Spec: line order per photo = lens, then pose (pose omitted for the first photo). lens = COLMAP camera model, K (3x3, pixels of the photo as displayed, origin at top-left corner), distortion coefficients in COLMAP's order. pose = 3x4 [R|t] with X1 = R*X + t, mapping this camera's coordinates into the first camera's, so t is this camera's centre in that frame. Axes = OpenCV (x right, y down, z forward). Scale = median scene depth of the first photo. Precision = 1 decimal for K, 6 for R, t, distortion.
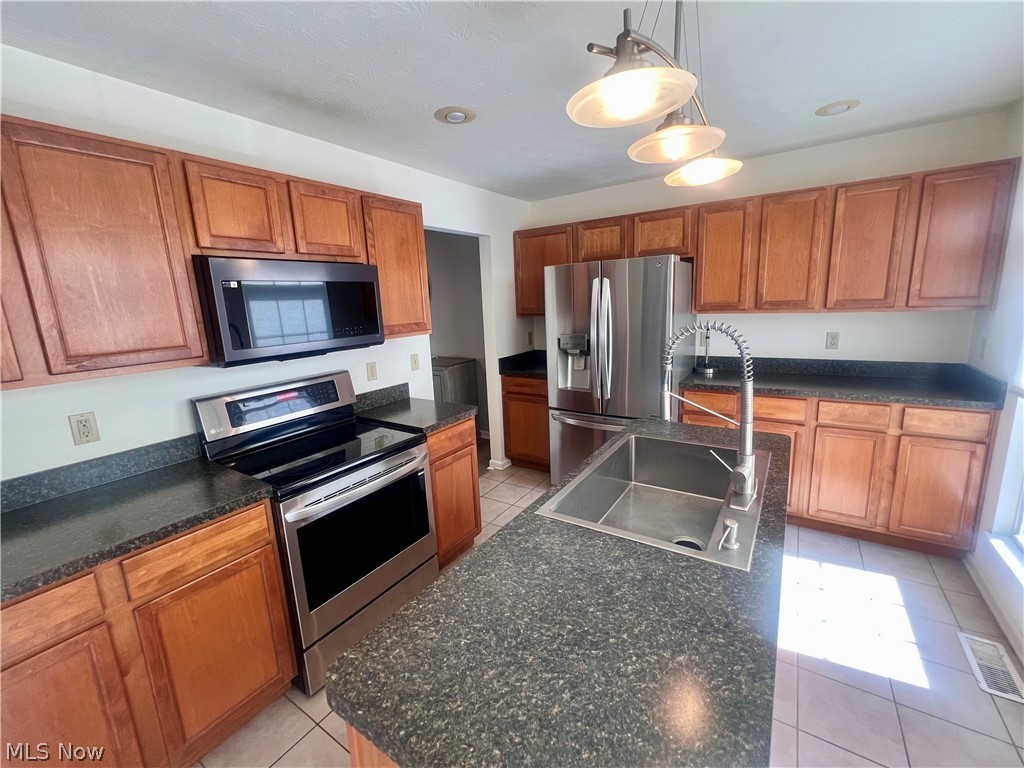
lens RADIAL K [[425.5, 0, 509.6], [0, 425.5, 380.2], [0, 0, 1]] dist [-0.001956, 0.000699]
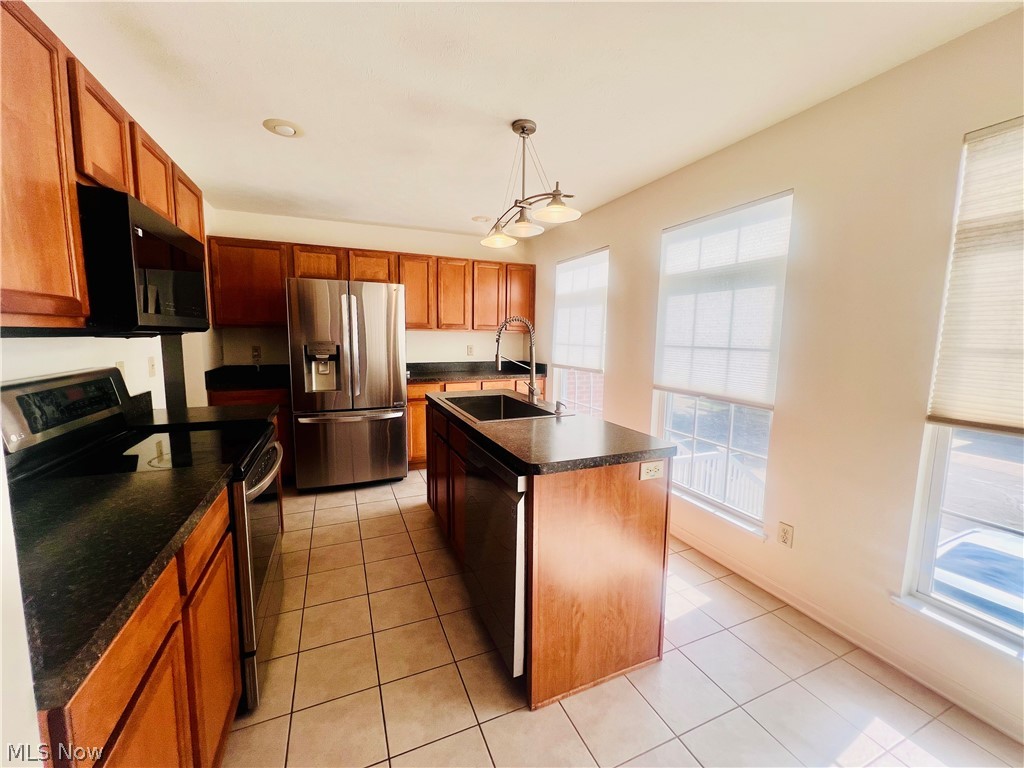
lens RADIAL K [[408.4, 0, 508.1], [0, 408.4, 382.7], [0, 0, 1]] dist [0.000520, -0.000044]
pose [[0.545347, -0.047174, 0.836882, -0.668466], [0.122995, 0.992112, -0.024225, 0.119093], [-0.829138, 0.116143, 0.546847, 0.016575]]
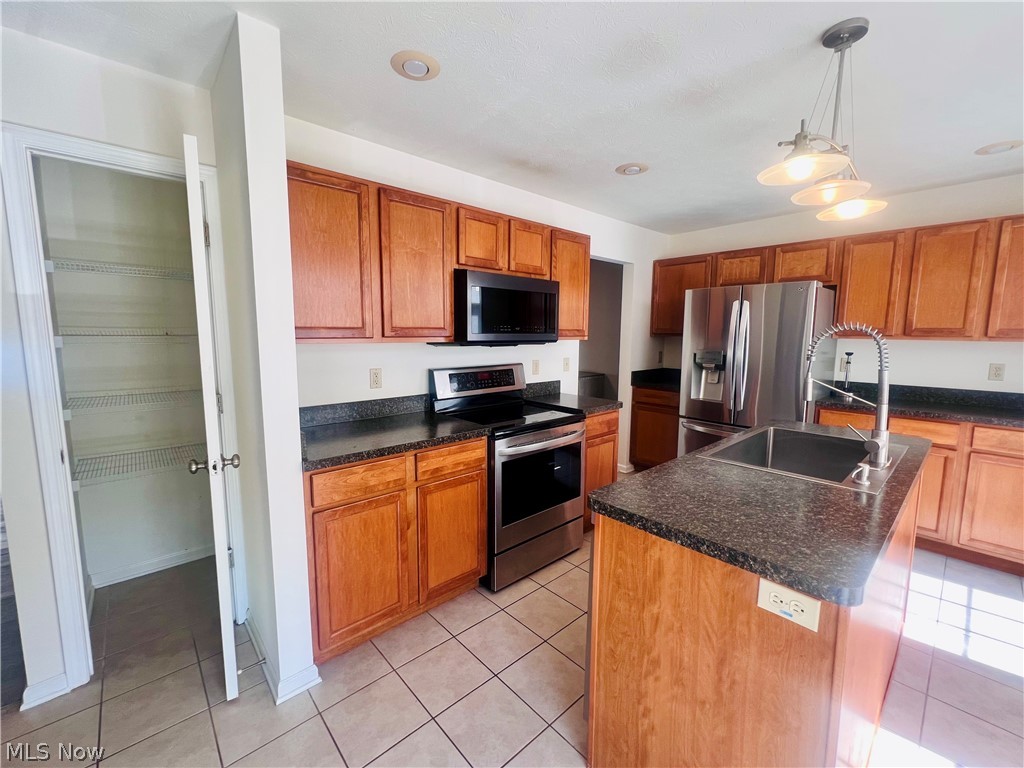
lens RADIAL K [[425.5, 0, 509.1], [0, 425.5, 380.5], [0, 0, 1]] dist [-0.001956, 0.000699]
pose [[0.968727, 0.077867, -0.235595, -0.123158], [-0.094237, 0.993798, -0.059025, 0.118213], [0.229537, 0.079381, 0.970057, -0.266912]]
